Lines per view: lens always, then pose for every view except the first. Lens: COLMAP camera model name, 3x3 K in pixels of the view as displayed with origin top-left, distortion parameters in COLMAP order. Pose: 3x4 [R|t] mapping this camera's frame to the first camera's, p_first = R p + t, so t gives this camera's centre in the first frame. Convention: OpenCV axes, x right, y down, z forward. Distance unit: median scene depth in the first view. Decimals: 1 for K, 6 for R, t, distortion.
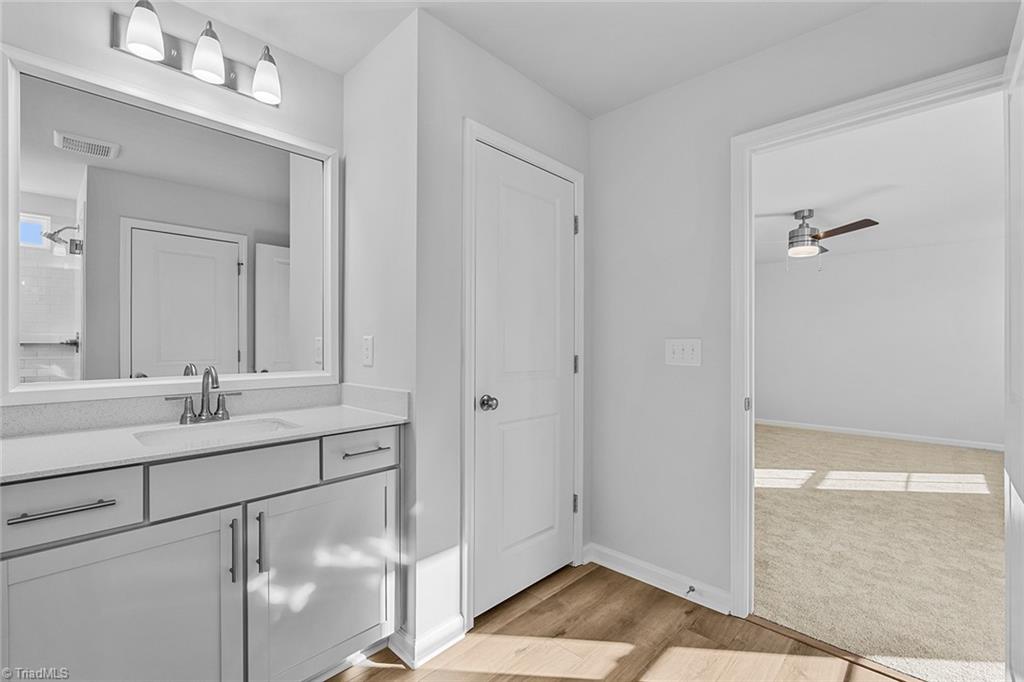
lens RADIAL K [[444.5, 0, 515.9], [0, 444.5, 343.7], [0, 0, 1]] dist [0.000019, -0.000166]
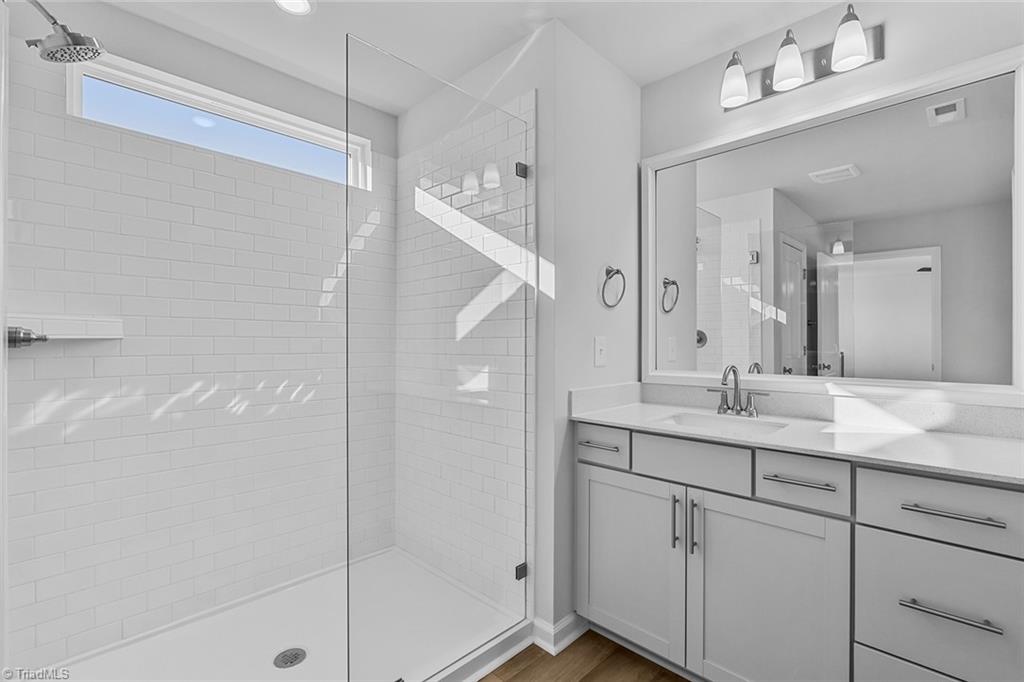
lens RADIAL K [[453.5, 0, 511.3], [0, 453.5, 343.1], [0, 0, 1]] dist [-0.003757, 0.000359]
pose [[-0.005960, -0.004609, -0.999972, 0.435253], [-0.006404, 0.999969, -0.004571, 0.005737], [0.999962, 0.006377, -0.005989, 0.456906]]
